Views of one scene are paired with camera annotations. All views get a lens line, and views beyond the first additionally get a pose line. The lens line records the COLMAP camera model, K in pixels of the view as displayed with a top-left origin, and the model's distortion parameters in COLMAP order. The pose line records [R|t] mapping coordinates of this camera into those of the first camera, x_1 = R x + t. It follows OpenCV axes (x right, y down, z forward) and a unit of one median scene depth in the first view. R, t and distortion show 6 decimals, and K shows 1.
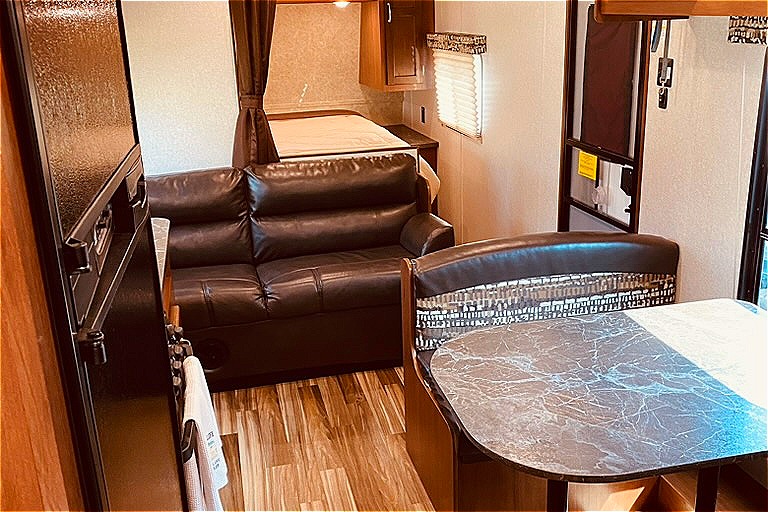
lens RADIAL K [[779.6, 0, 384.0], [0, 779.6, 256.0], [0, 0, 1]] dist [0.131139, -0.302049]
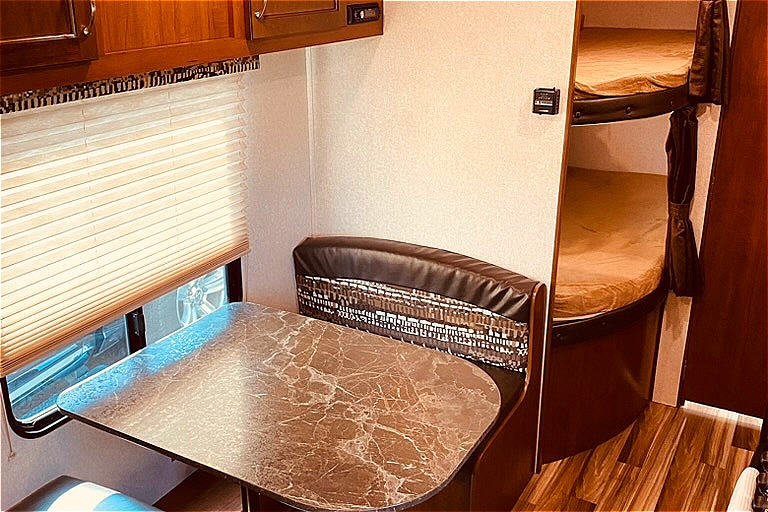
lens RADIAL K [[779.8, 0, 383.5], [0, 779.8, 242.3], [0, 0, 1]] dist [0.158040, -0.360060]
pose [[-0.740468, -0.197538, 0.642406, -0.409799], [0.230947, 0.822844, 0.519222, -0.553874], [-0.631166, 0.532829, -0.563669, 1.433189]]
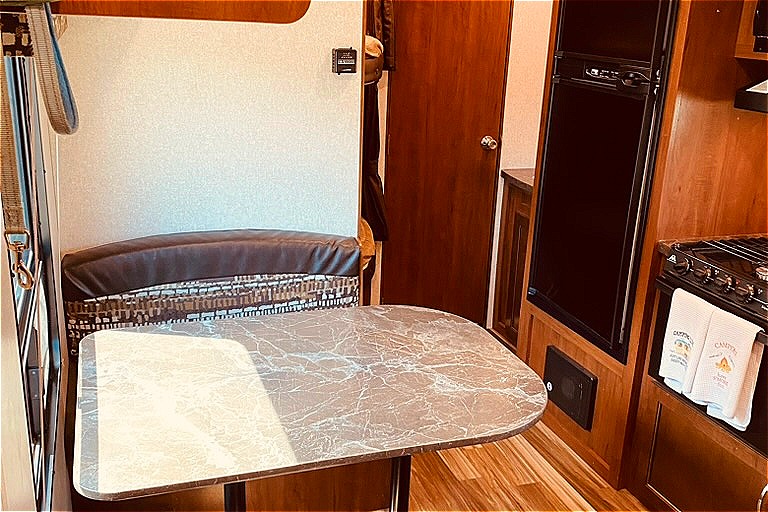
lens RADIAL K [[779.6, 0, 384.0], [0, 779.6, 256.0], [0, 0, 1]] dist [0.131139, -0.302049]
pose [[-0.992969, 0.028817, -0.114816, 0.360018], [-0.043430, 0.813604, 0.579796, -0.525889], [0.110123, 0.580705, -0.806631, 1.705408]]
